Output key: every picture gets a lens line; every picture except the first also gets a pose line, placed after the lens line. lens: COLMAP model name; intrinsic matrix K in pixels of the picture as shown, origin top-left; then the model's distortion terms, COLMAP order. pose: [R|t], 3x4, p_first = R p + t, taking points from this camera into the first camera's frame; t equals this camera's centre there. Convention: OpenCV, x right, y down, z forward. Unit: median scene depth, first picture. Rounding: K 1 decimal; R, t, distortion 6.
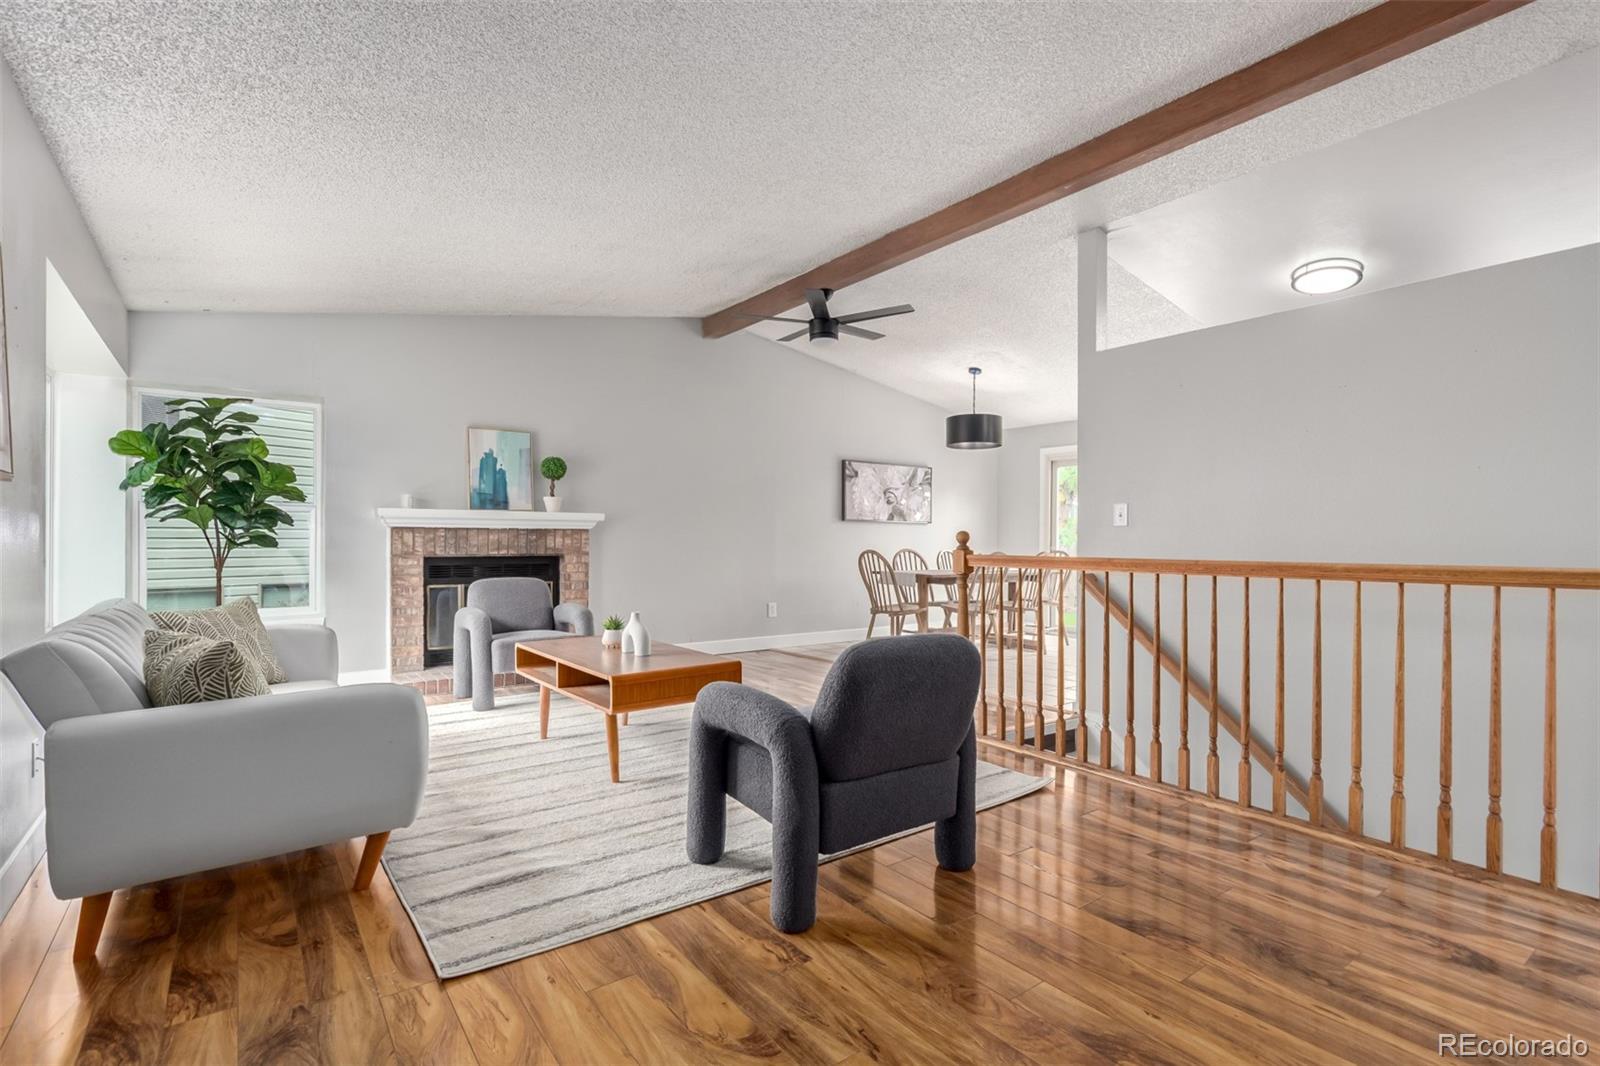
lens RADIAL K [[754.5, 0, 802.1], [0, 754.5, 547.4], [0, 0, 1]] dist [0.003842, 0.003604]
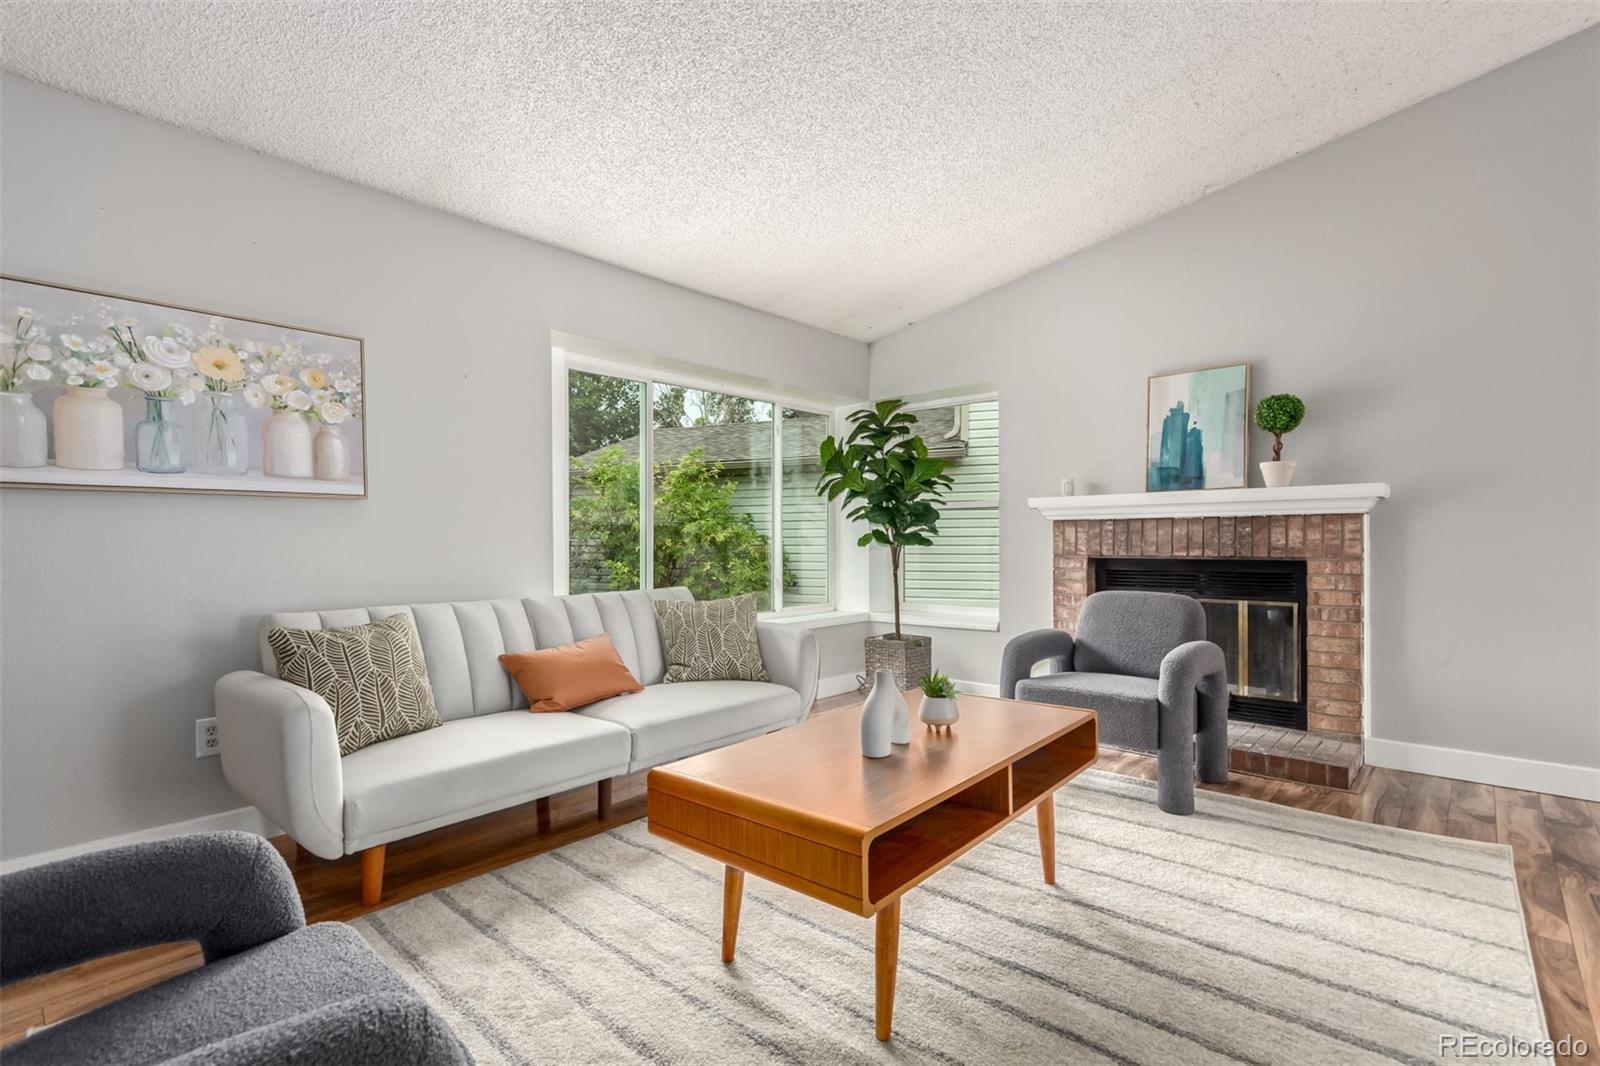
lens RADIAL K [[754.5, 0, 807.1], [0, 754.5, 530.7], [0, 0, 1]] dist [0.003842, 0.003604]
pose [[0.226942, -0.008817, -0.973868, 0.174190], [0.006562, 0.999950, -0.007524, -0.010492], [0.973886, -0.004683, 0.226989, 0.509880]]
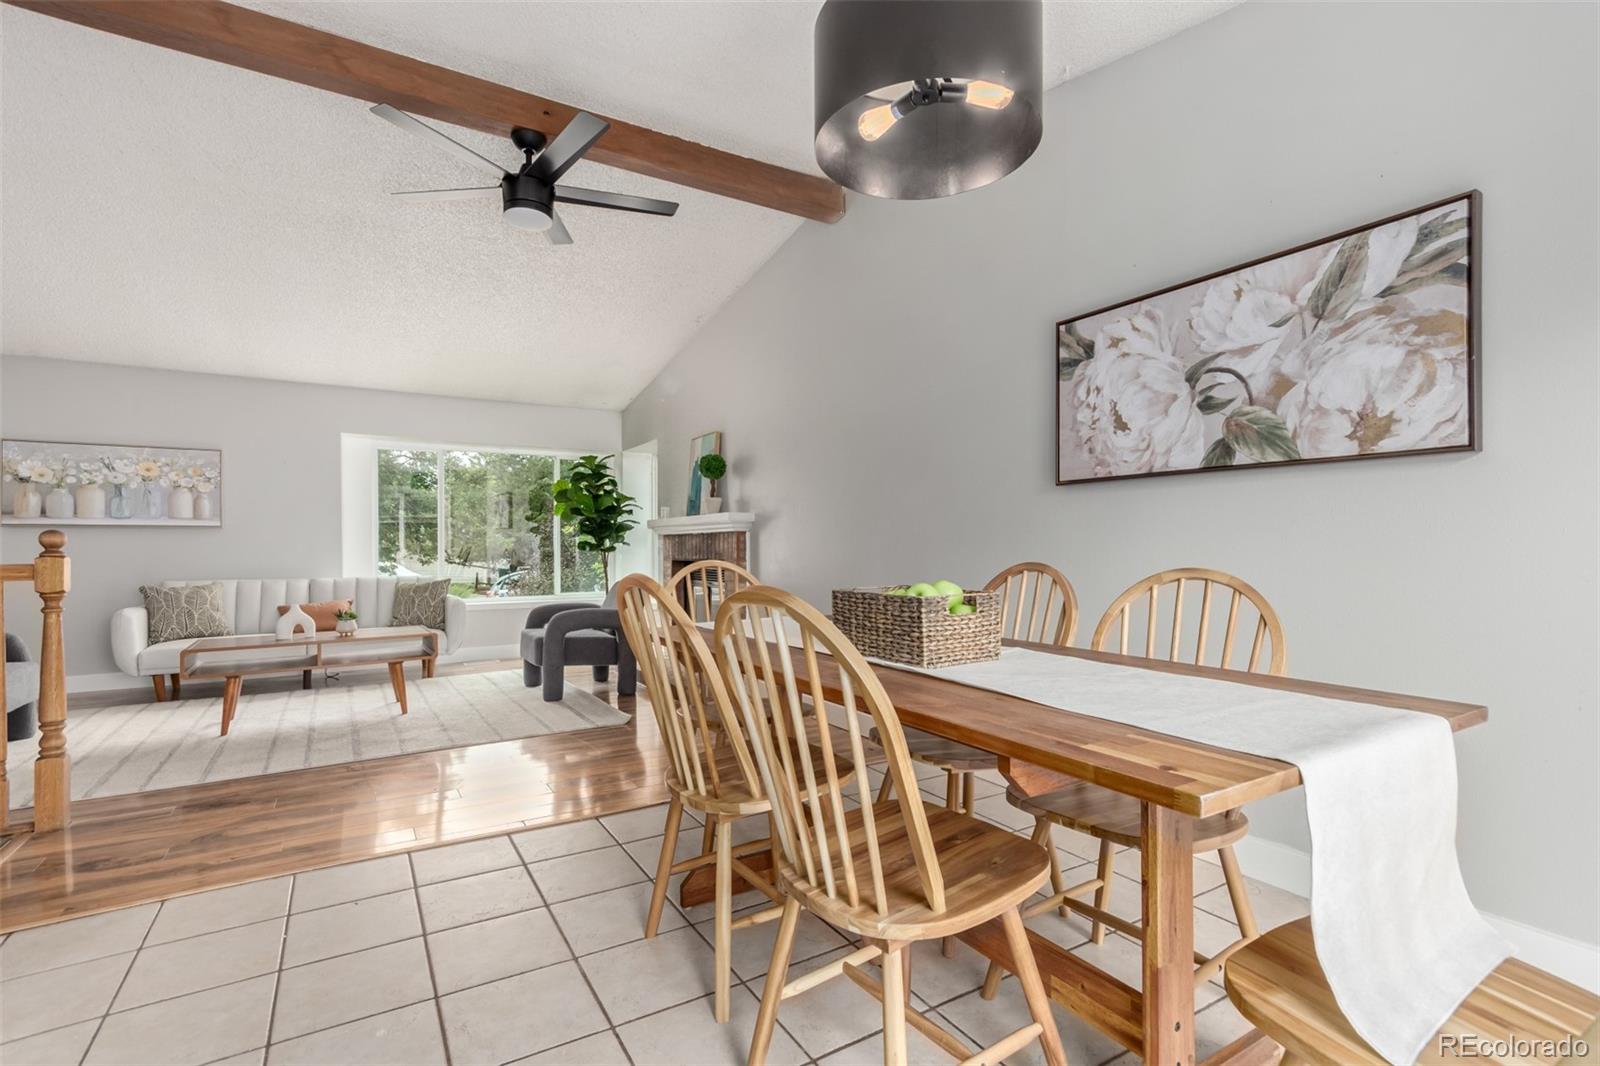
lens RADIAL K [[754.5, 0, 808.8], [0, 754.5, 548.0], [0, 0, 1]] dist [0.003842, 0.003604]
pose [[-0.081681, 0.005498, -0.996643, 0.703191], [0.006677, 0.999965, 0.004969, -0.008935], [0.996636, -0.006249, -0.081715, 1.422075]]
